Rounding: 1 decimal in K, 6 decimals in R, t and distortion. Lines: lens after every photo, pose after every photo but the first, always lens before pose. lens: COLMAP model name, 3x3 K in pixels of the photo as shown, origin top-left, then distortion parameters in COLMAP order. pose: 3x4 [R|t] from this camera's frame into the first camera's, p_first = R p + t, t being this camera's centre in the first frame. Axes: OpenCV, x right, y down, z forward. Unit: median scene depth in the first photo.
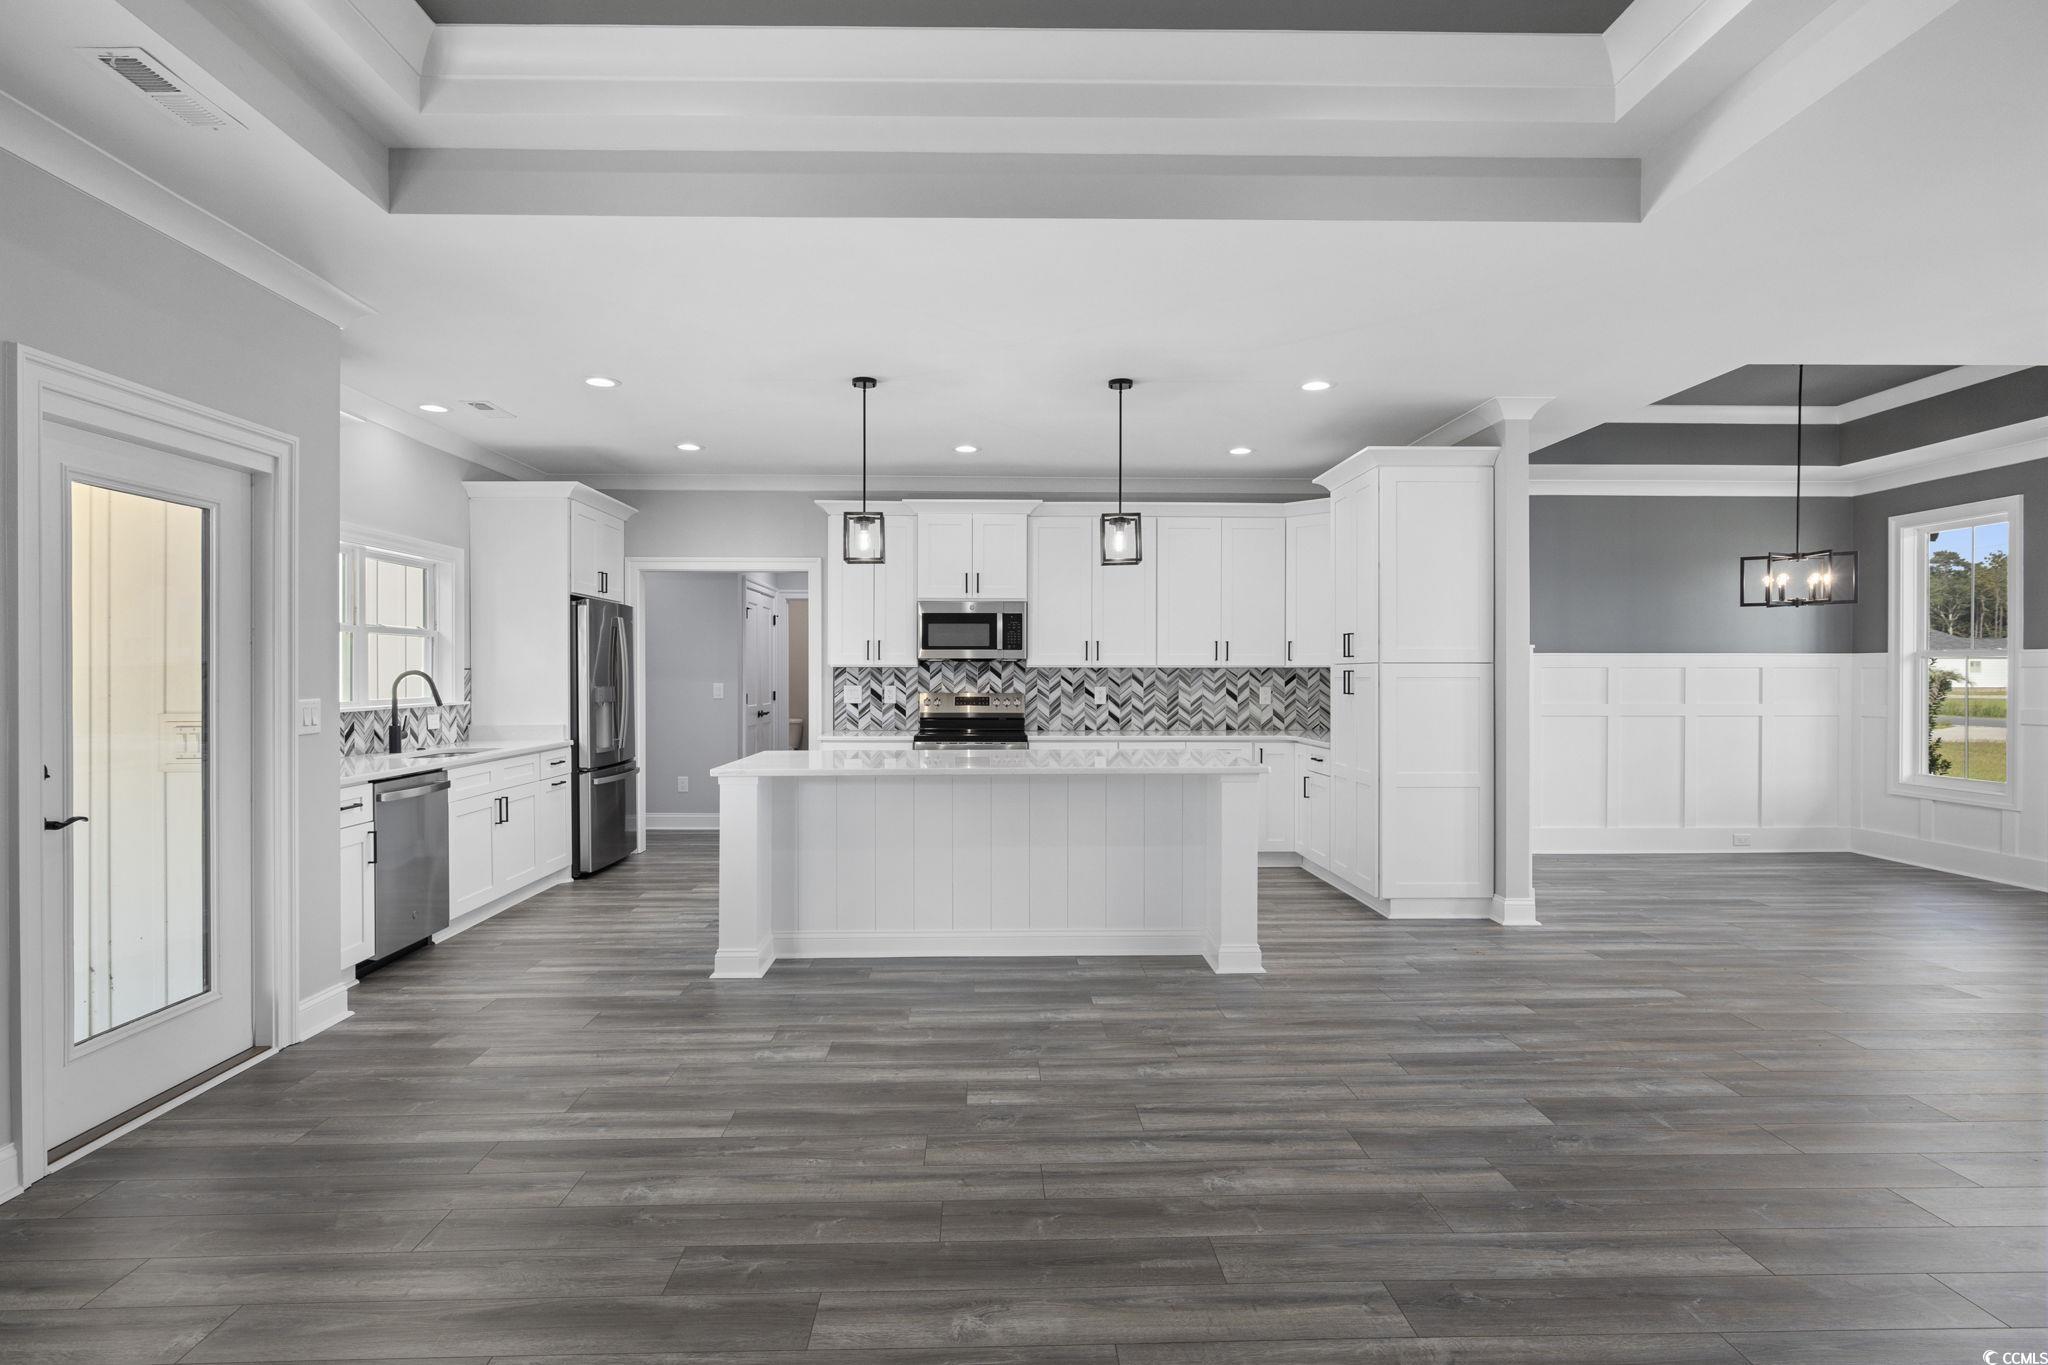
lens RADIAL K [[1060.5, 0, 1005.1], [0, 1060.5, 677.4], [0, 0, 1]] dist [-0.000205, 0.000280]
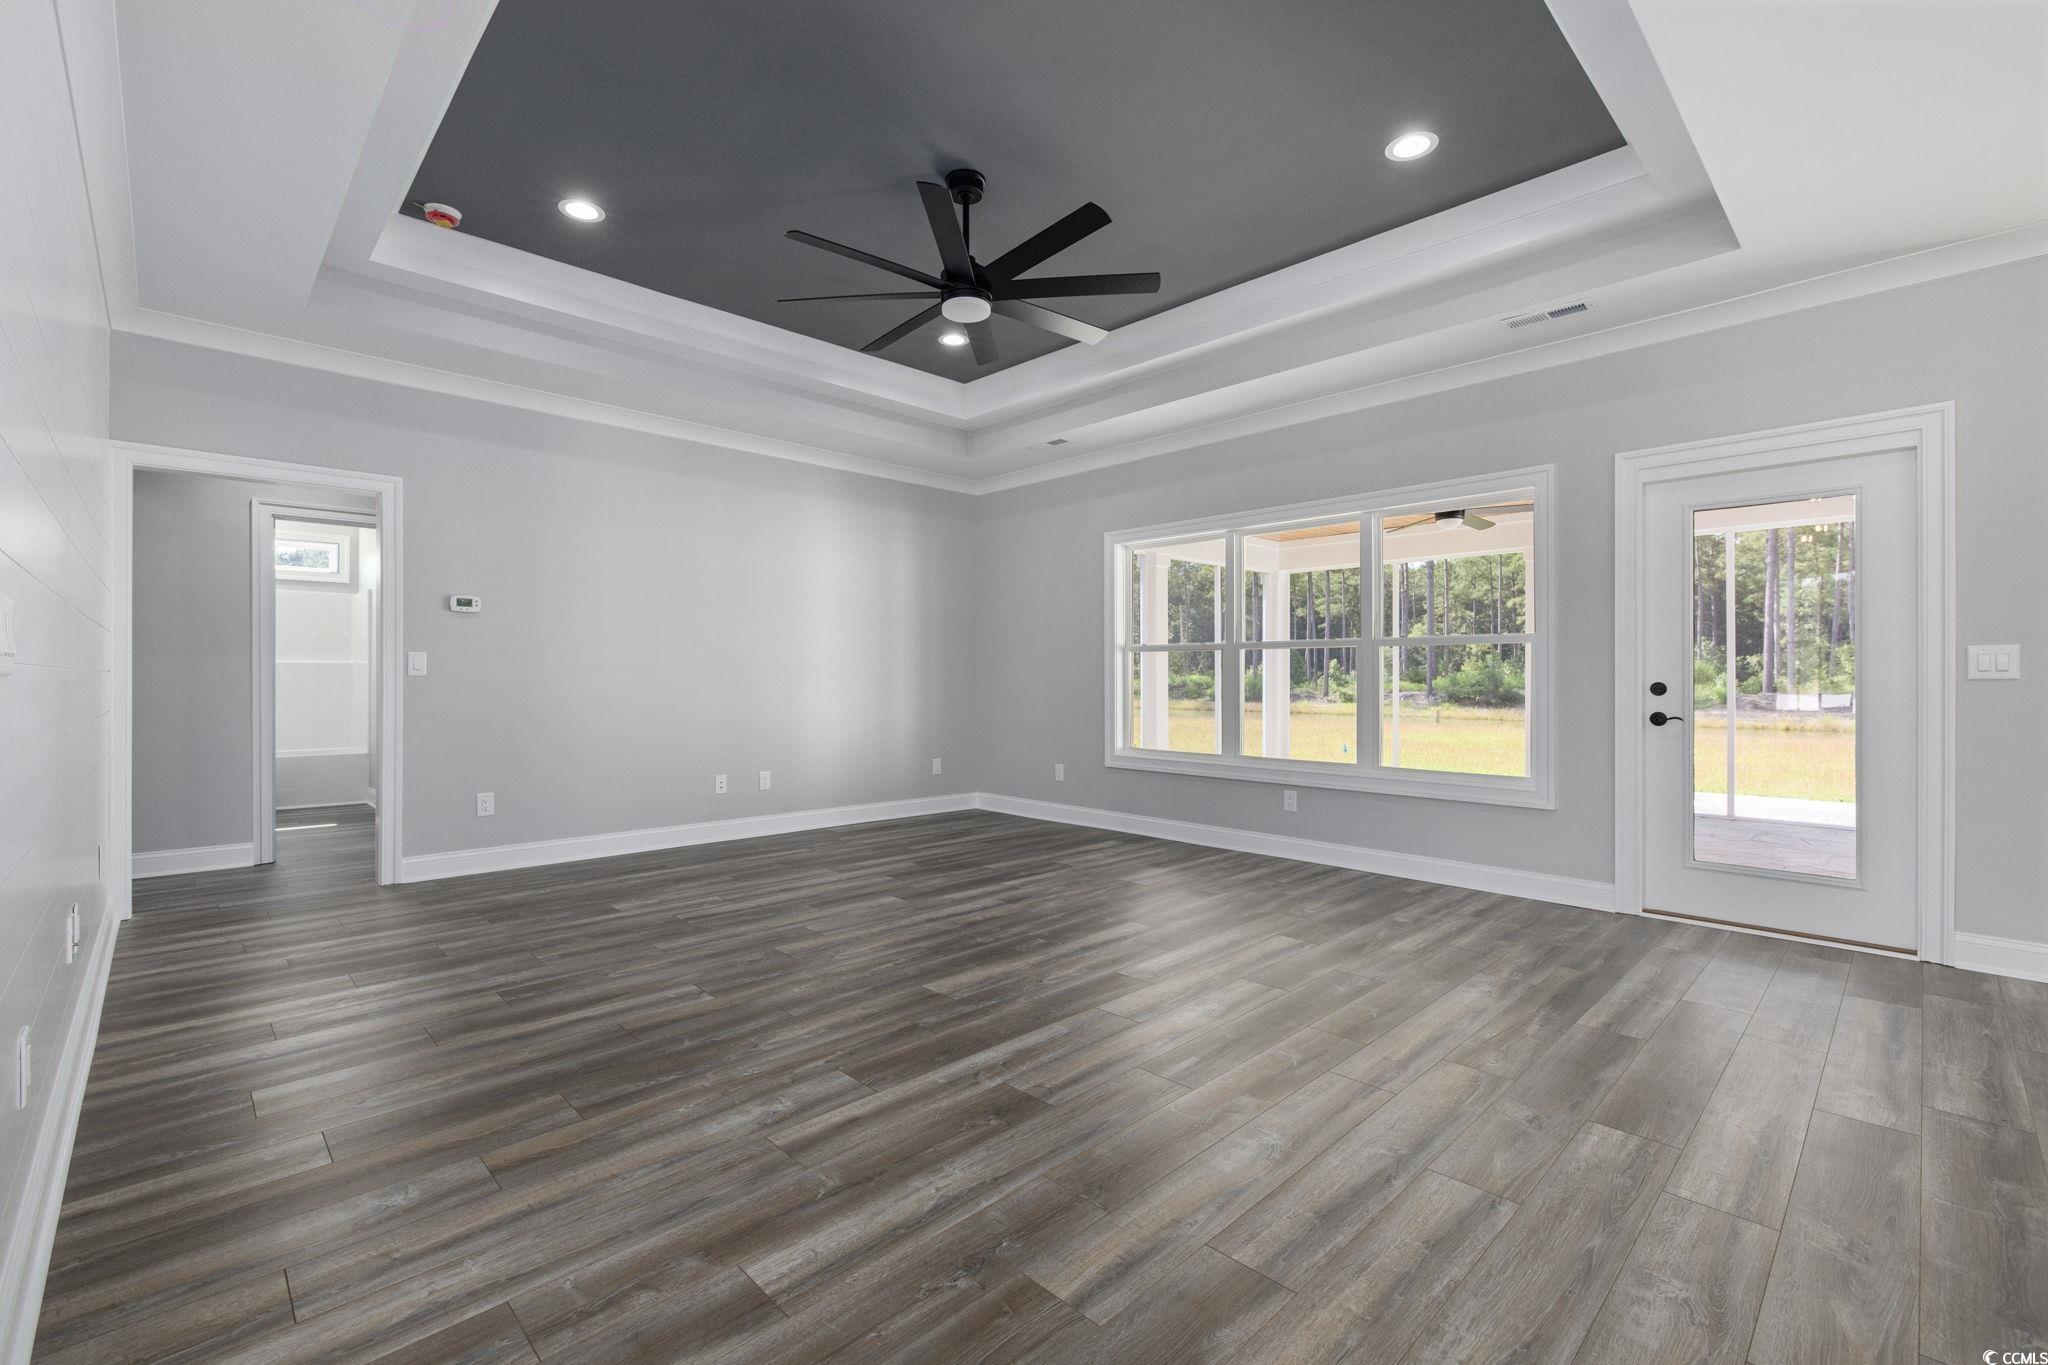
lens RADIAL K [[878.5, 0, 1005.5], [0, 878.5, 679.5], [0, 0, 1]] dist [-0.000651, -0.000093]
pose [[-0.739843, 0.000880, -0.672779, 0.314411], [-0.003796, 0.999978, 0.005482, 0.026626], [0.672769, 0.006610, -0.739823, 0.502739]]
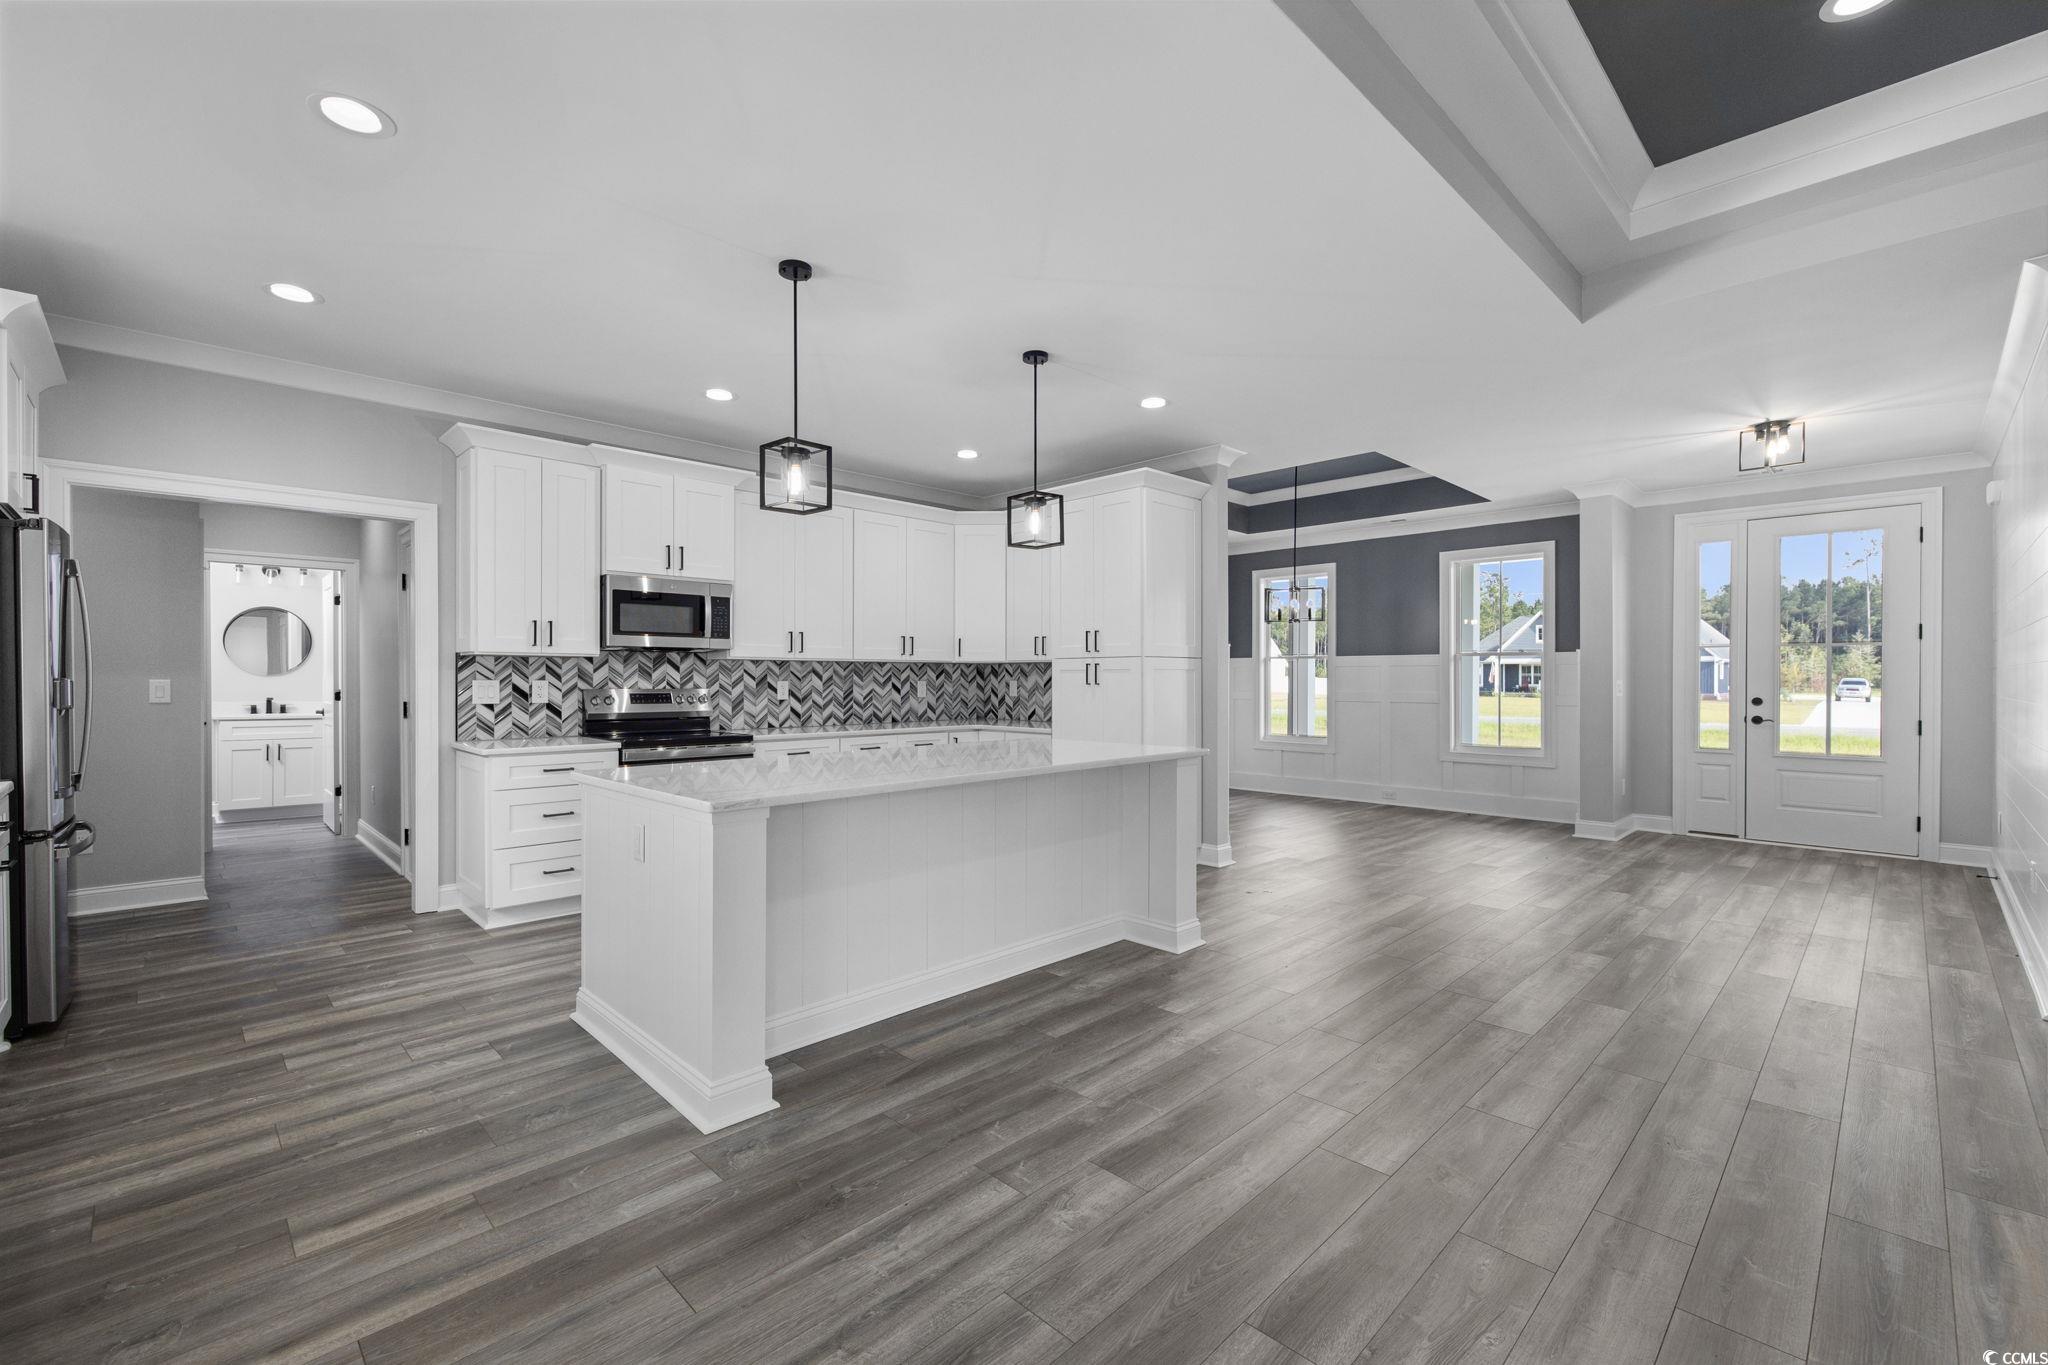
lens RADIAL K [[878.5, 0, 1005.5], [0, 878.5, 679.5], [0, 0, 1]] dist [-0.000651, -0.000093]
pose [[0.732319, -0.001035, 0.680961, -0.300358], [0.002484, 0.999996, -0.001151, 0.008904], [-0.680957, 0.002534, 0.732319, 0.296702]]
